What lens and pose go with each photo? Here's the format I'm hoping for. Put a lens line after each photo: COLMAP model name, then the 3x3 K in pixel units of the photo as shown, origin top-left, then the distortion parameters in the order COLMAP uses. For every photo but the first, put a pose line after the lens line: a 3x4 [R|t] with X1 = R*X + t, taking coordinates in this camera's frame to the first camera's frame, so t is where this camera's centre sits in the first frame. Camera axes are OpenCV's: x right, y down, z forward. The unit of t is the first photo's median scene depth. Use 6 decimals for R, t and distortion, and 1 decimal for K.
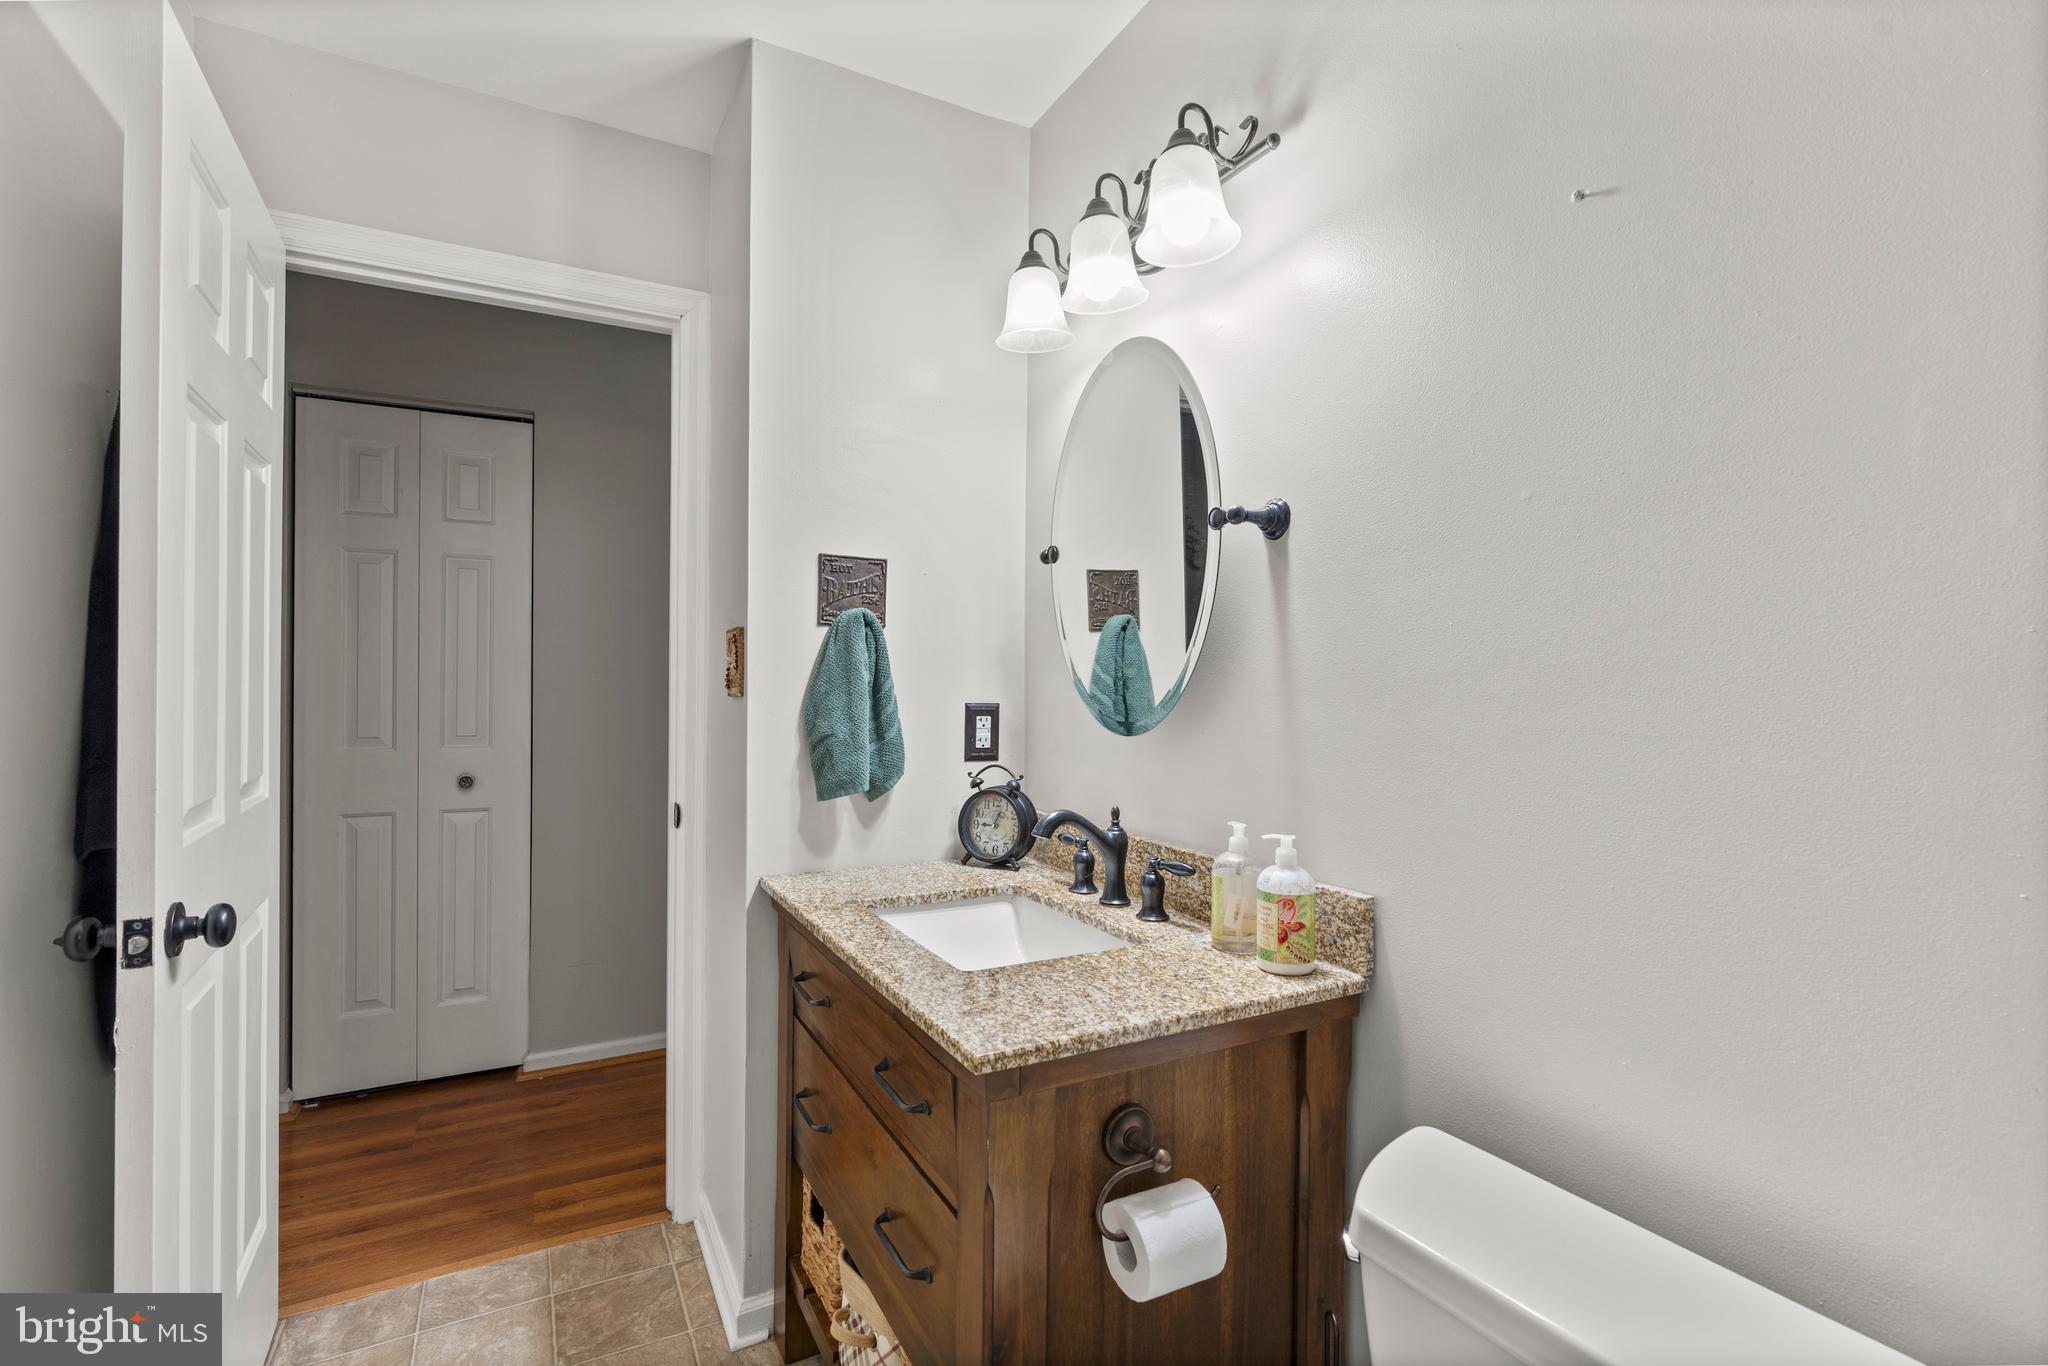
lens RADIAL K [[926.2, 0, 1017.7], [0, 926.2, 678.8], [0, 0, 1]] dist [-0.003328, -0.000835]
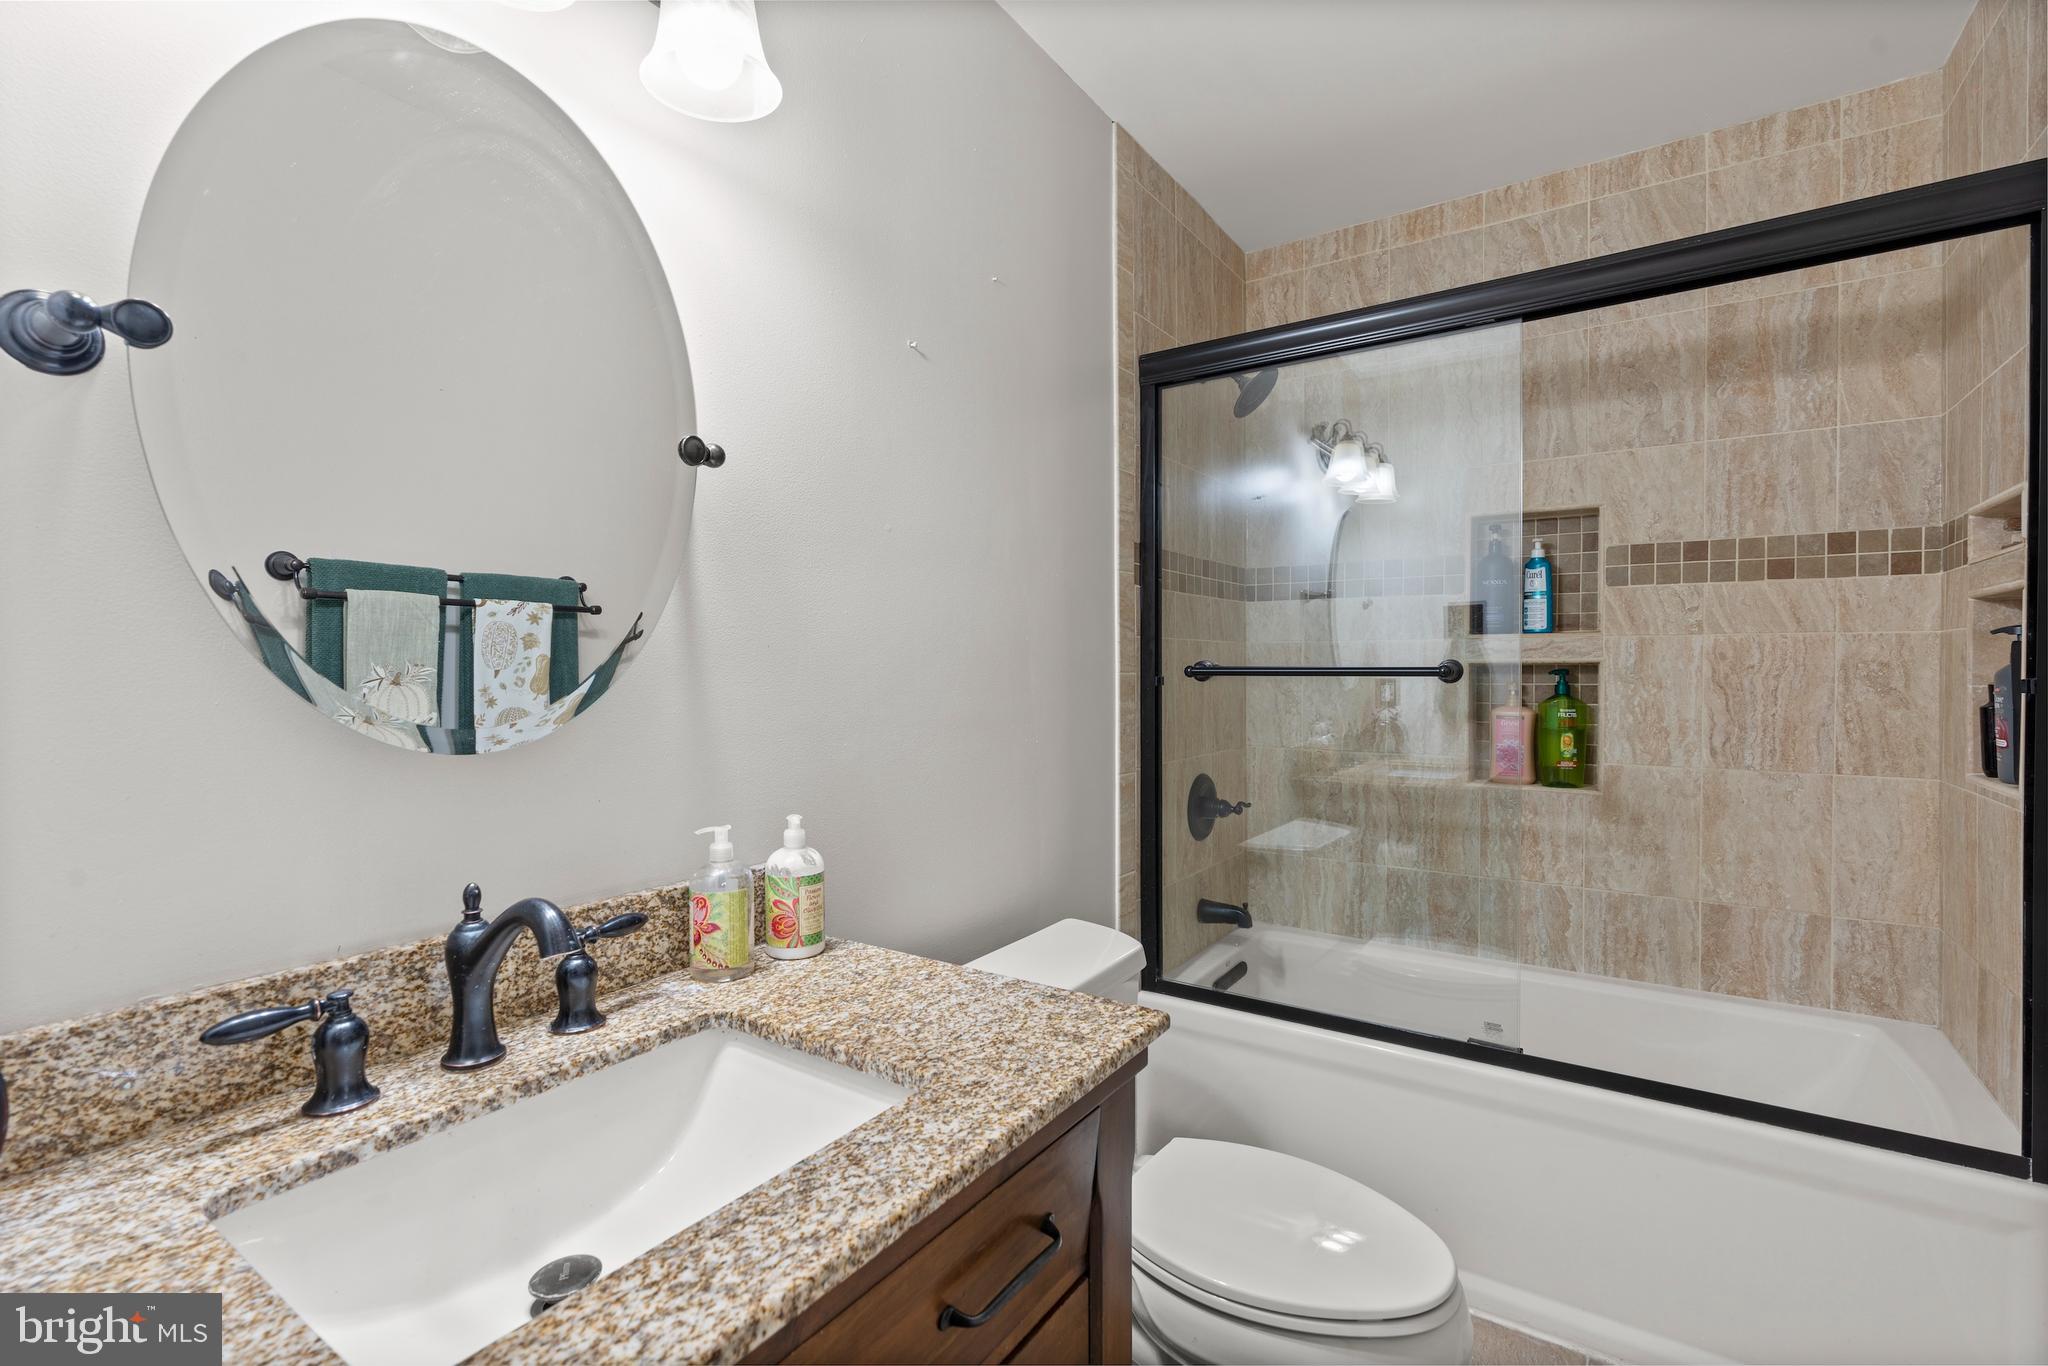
lens RADIAL K [[926.2, 0, 1017.9], [0, 926.2, 678.0], [0, 0, 1]] dist [-0.003328, -0.000835]
pose [[-0.463139, -0.018066, 0.886101, -0.625438], [-0.003582, 0.999822, 0.018513, 0.004377], [-0.886278, 0.005400, -0.463121, 1.143330]]
